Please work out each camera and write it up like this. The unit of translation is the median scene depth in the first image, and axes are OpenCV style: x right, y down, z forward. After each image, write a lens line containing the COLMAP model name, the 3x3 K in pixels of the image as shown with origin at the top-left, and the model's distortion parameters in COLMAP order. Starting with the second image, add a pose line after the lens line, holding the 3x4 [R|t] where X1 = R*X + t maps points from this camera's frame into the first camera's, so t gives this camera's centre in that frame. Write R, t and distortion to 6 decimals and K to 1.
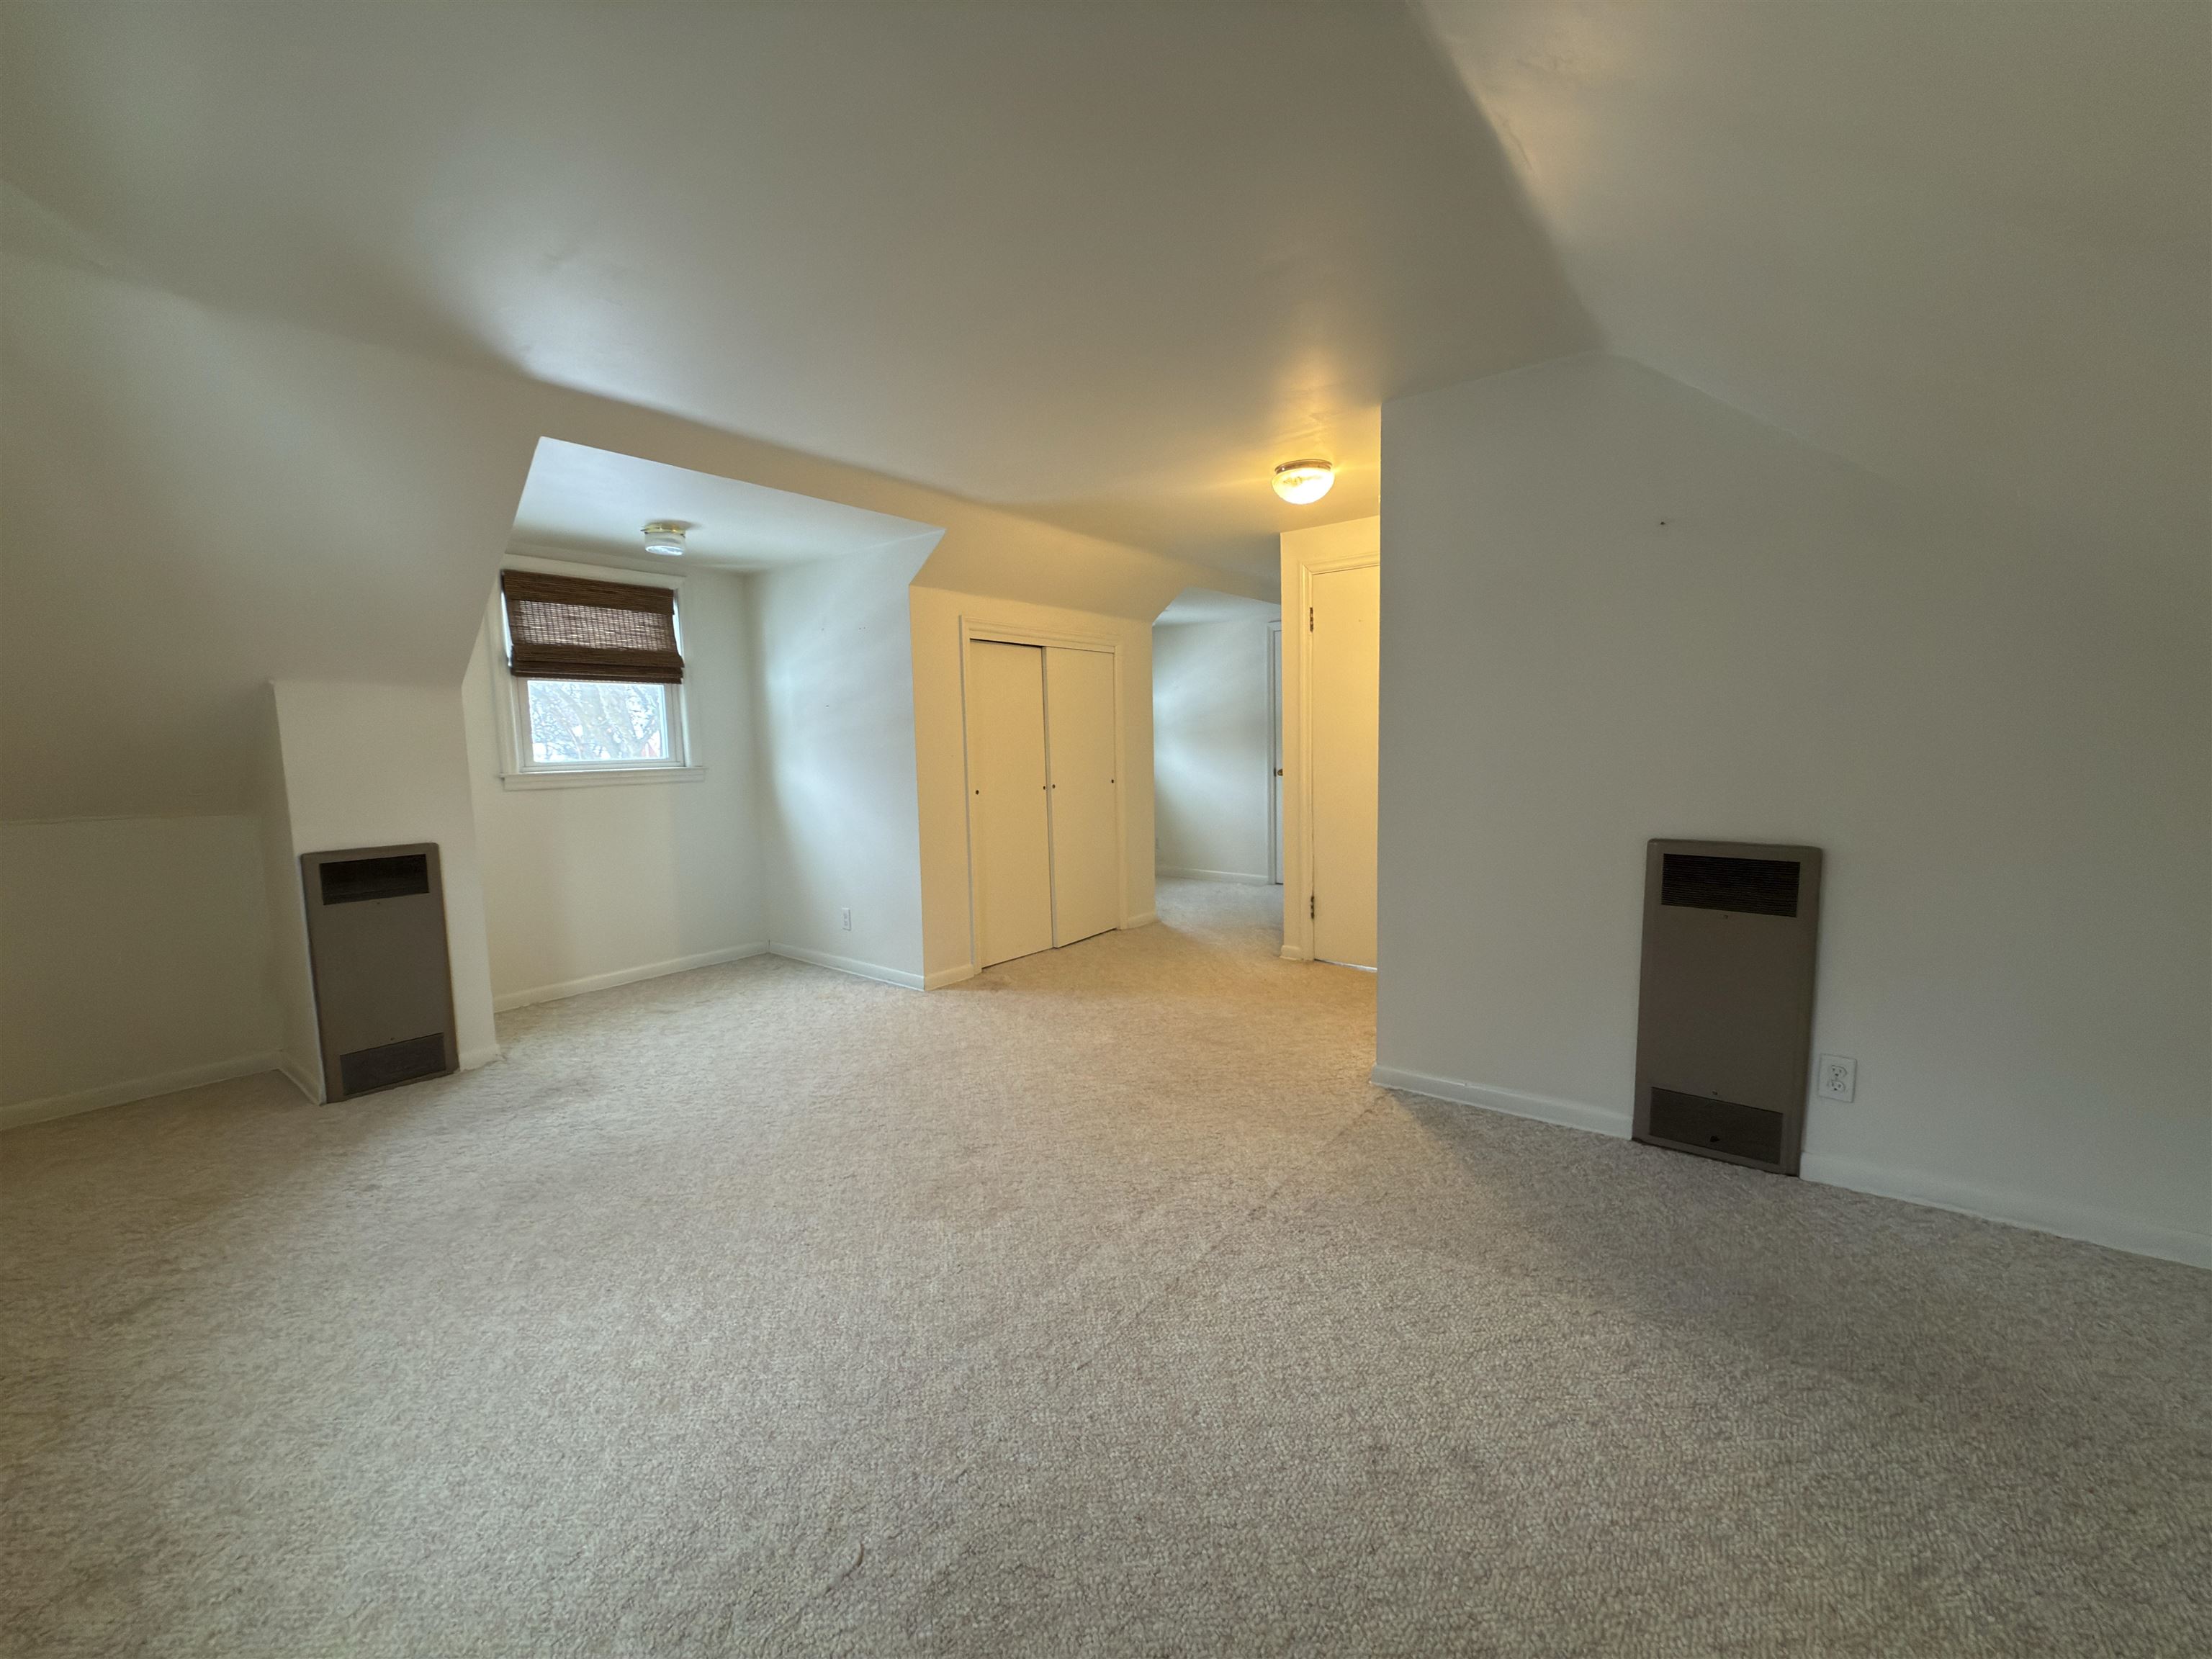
lens RADIAL K [[879.7, 0, 1106.0], [0, 879.7, 829.5], [0, 0, 1]] dist [-0.001935, -0.000019]
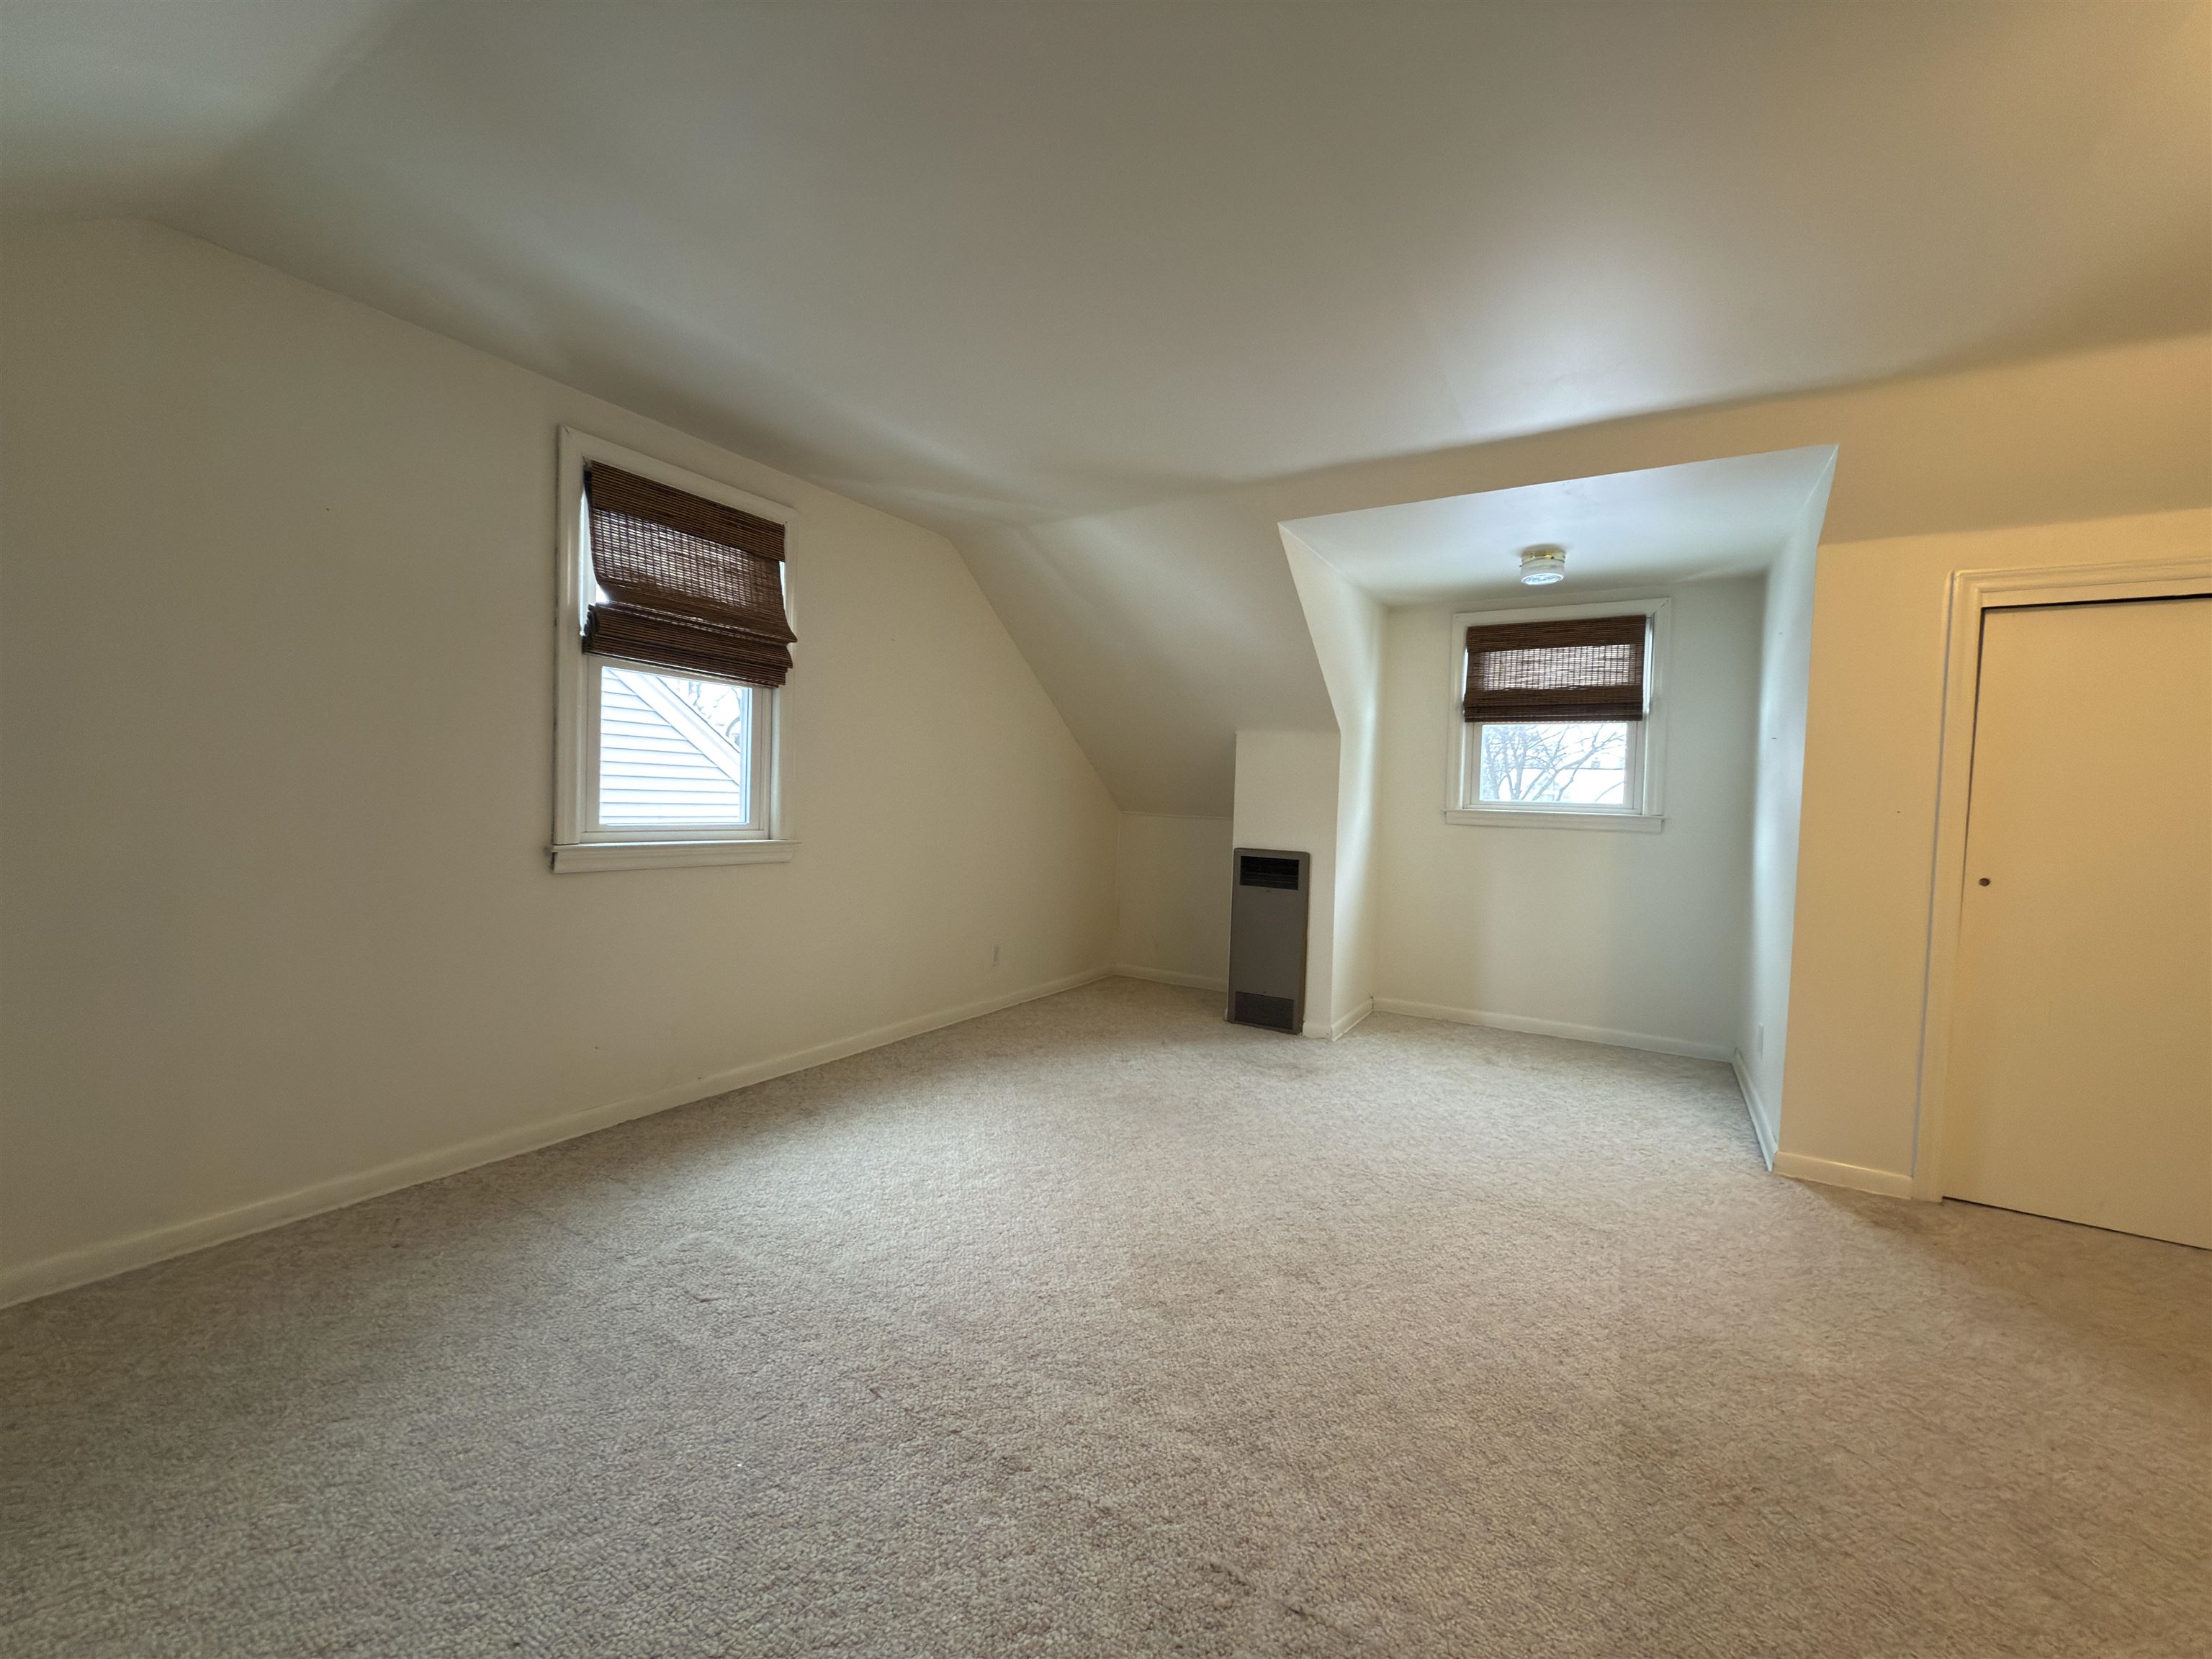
lens RADIAL K [[879.7, 0, 1106.0], [0, 879.7, 829.5], [0, 0, 1]] dist [-0.001935, -0.000019]
pose [[0.121847, 0.060991, -0.990673, 0.413345], [-0.135427, 0.989797, 0.044280, -0.030721], [0.983266, 0.128768, 0.128864, 0.475867]]
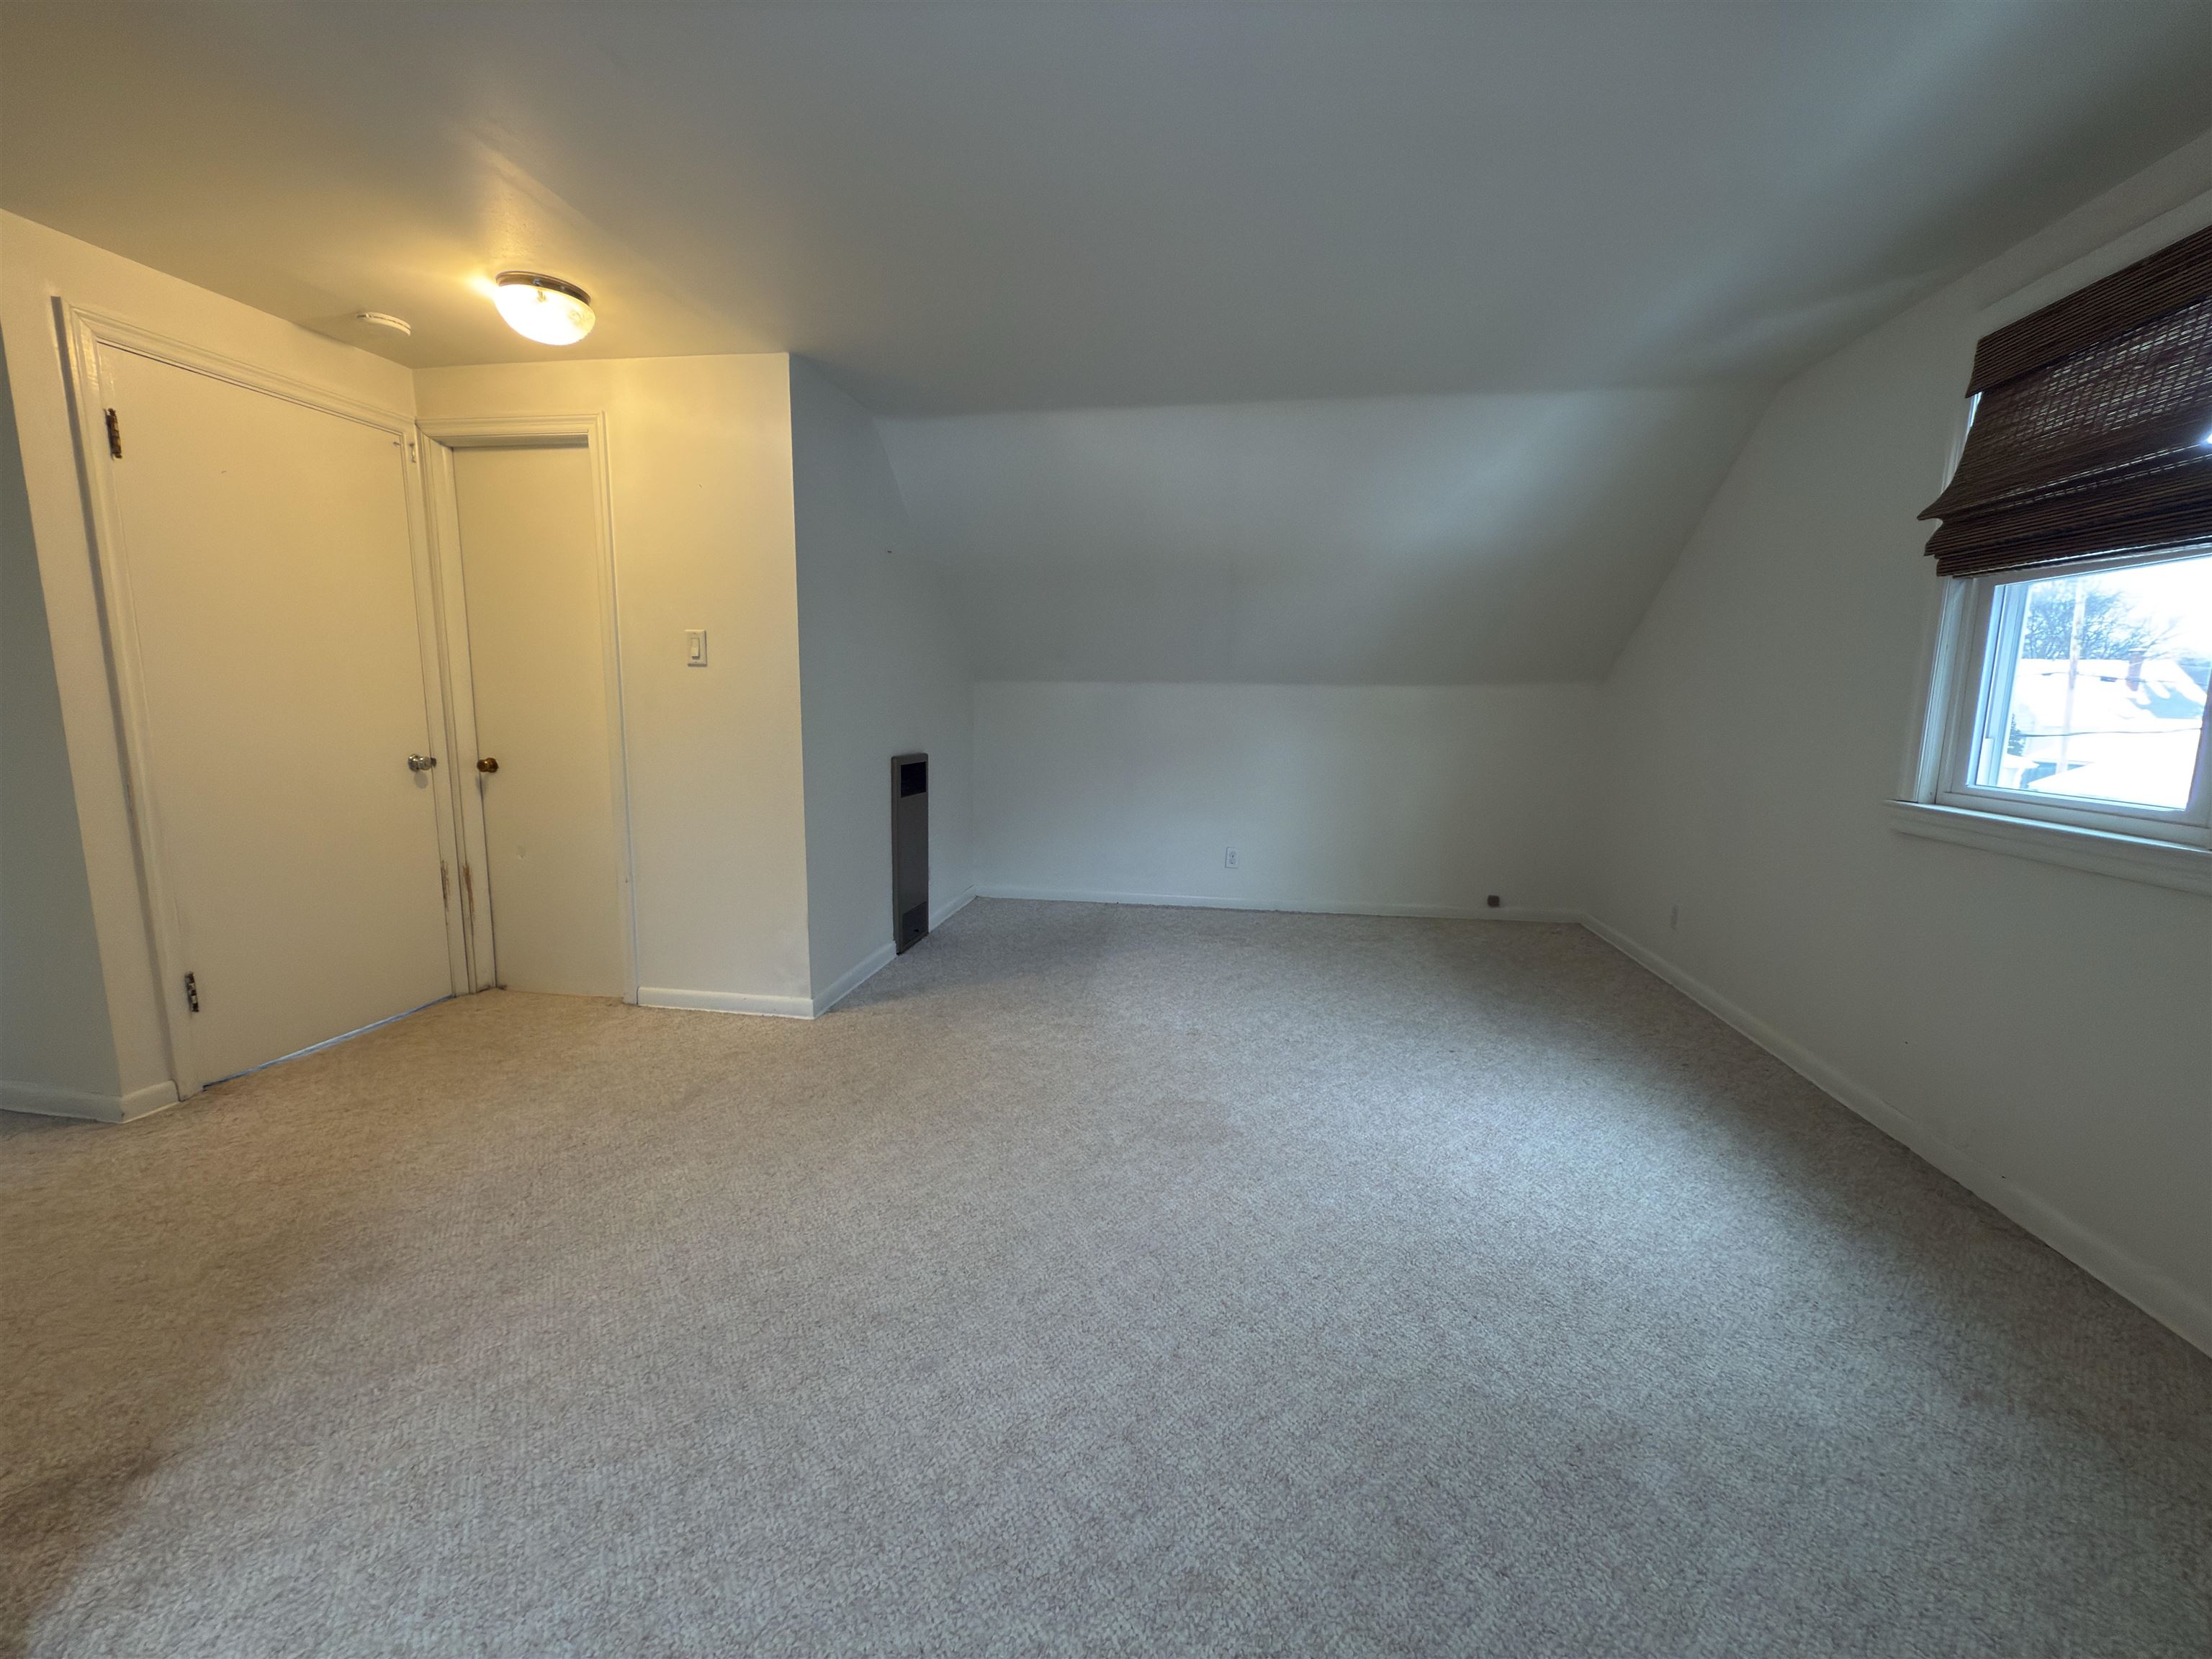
lens RADIAL K [[879.7, 0, 1106.0], [0, 879.7, 829.5], [0, 0, 1]] dist [-0.001935, -0.000019]
pose [[-0.484373, -0.114596, 0.867324, -0.614634], [0.085366, 0.980462, 0.177219, -0.071233], [-0.870687, 0.159880, -0.465127, 0.948534]]
